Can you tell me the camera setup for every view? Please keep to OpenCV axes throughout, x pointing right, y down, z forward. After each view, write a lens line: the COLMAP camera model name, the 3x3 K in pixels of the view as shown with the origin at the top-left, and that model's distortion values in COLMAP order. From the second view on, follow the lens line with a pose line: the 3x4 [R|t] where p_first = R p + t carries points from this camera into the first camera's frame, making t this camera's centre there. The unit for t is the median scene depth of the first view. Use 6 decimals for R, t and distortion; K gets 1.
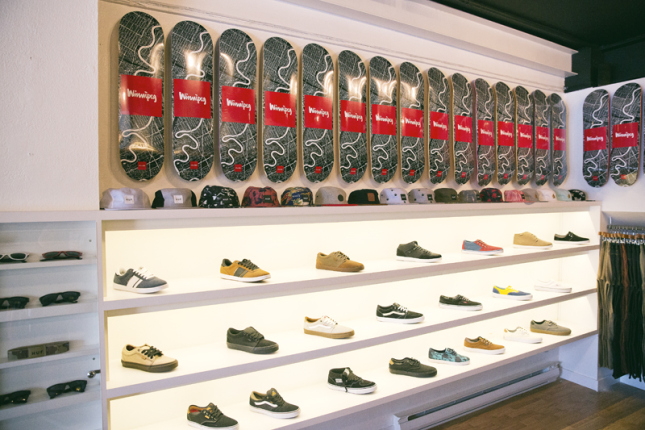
lens RADIAL K [[471.9, 0, 319.4], [0, 471.9, 211.2], [0, 0, 1]] dist [-0.043060, 0.004782]
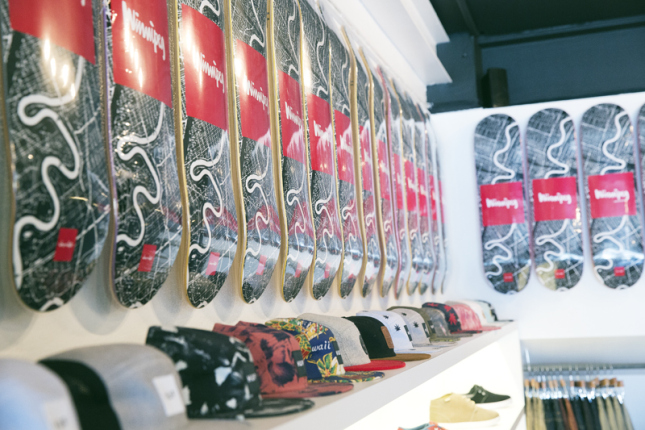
lens RADIAL K [[956.5, 0, 320.8], [0, 956.5, 216.7], [0, 0, 1]] dist [0.123910, 0.000000]
pose [[0.741777, 0.019606, 0.670360, -0.297497], [0.081979, 0.989426, -0.119650, -0.026023], [-0.665617, 0.143709, 0.732326, 0.334361]]
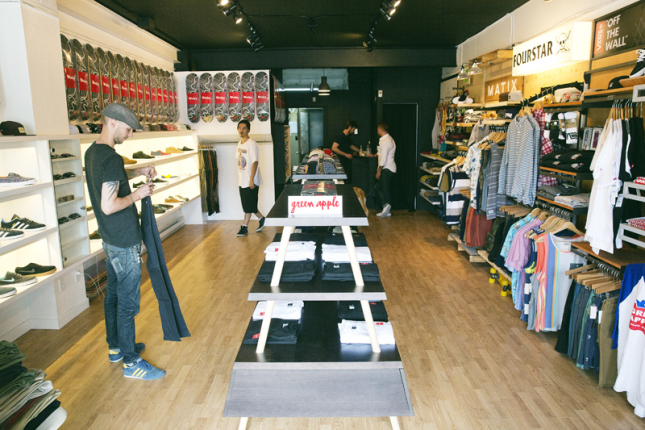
lens RADIAL K [[471.9, 0, 319.7], [0, 471.9, 214.1], [0, 0, 1]] dist [-0.043060, 0.004782]
pose [[0.553402, -0.157530, 0.817882, -0.830223], [0.040306, 0.985866, 0.162612, 0.027787], [-0.831939, -0.057024, 0.551930, -0.592485]]
